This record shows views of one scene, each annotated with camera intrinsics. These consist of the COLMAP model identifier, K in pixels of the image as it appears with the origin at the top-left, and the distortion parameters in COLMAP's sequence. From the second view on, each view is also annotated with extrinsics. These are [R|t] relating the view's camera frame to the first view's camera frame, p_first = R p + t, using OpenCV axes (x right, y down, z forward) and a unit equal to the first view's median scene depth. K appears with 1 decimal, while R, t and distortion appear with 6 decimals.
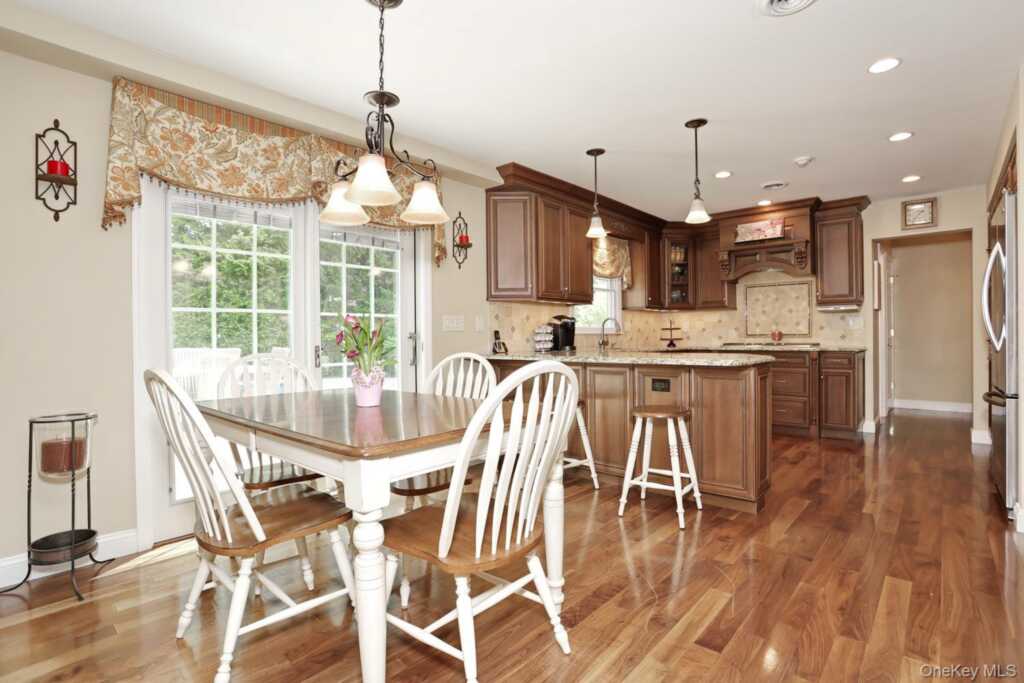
lens RADIAL K [[499.5, 0, 511.0], [0, 499.5, 339.8], [0, 0, 1]] dist [-0.065458, 0.025767]
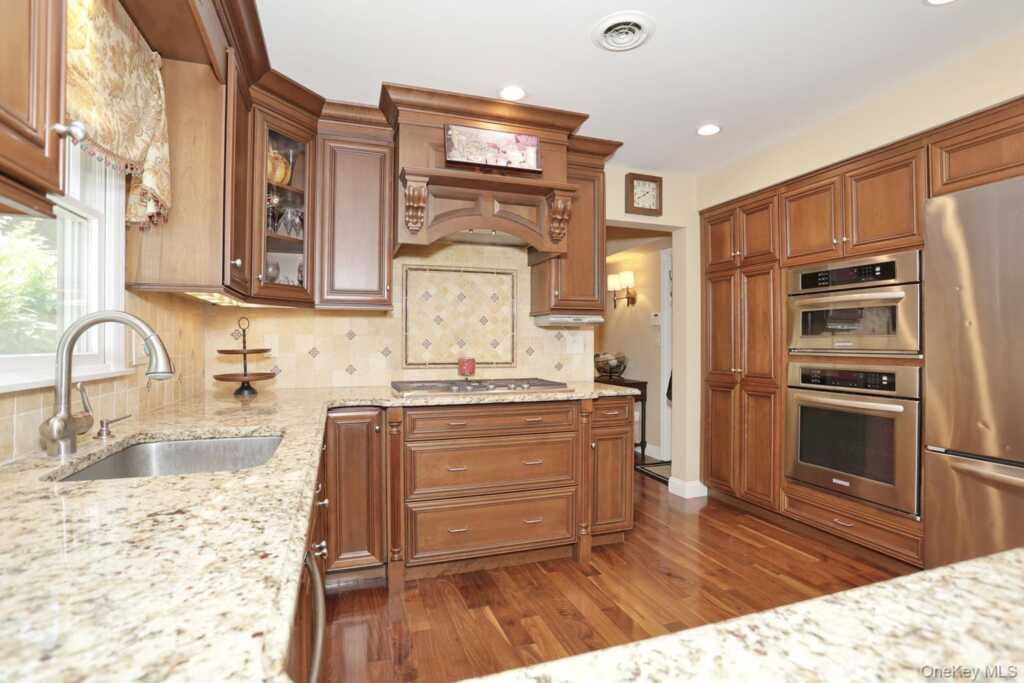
lens RADIAL K [[499.5, 0, 513.6], [0, 499.5, 341.7], [0, 0, 1]] dist [-0.065458, 0.025767]
pose [[0.471804, 0.008366, 0.881664, 0.096514], [0.002102, 0.999941, -0.010613, -0.031331], [-0.881701, 0.006860, 0.471758, 0.773114]]
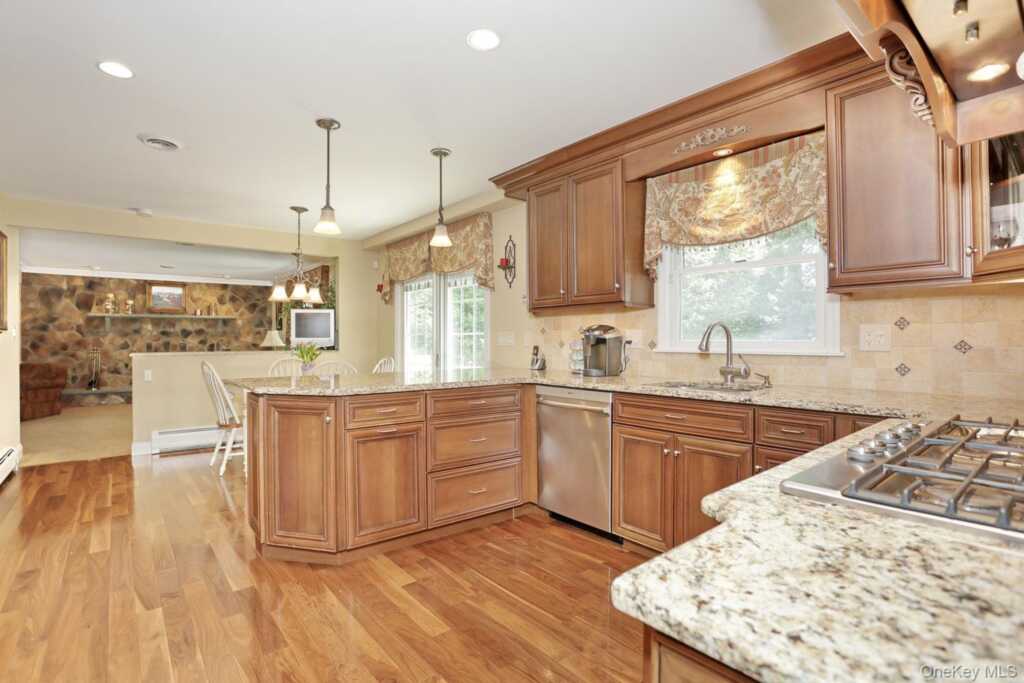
lens RADIAL K [[499.5, 0, 510.3], [0, 499.5, 340.7], [0, 0, 1]] dist [-0.065458, 0.025767]
pose [[-0.148283, 0.006163, -0.988926, 0.753802], [-0.006679, 0.999952, 0.007234, -0.029450], [0.988922, 0.007678, -0.148235, 0.906367]]
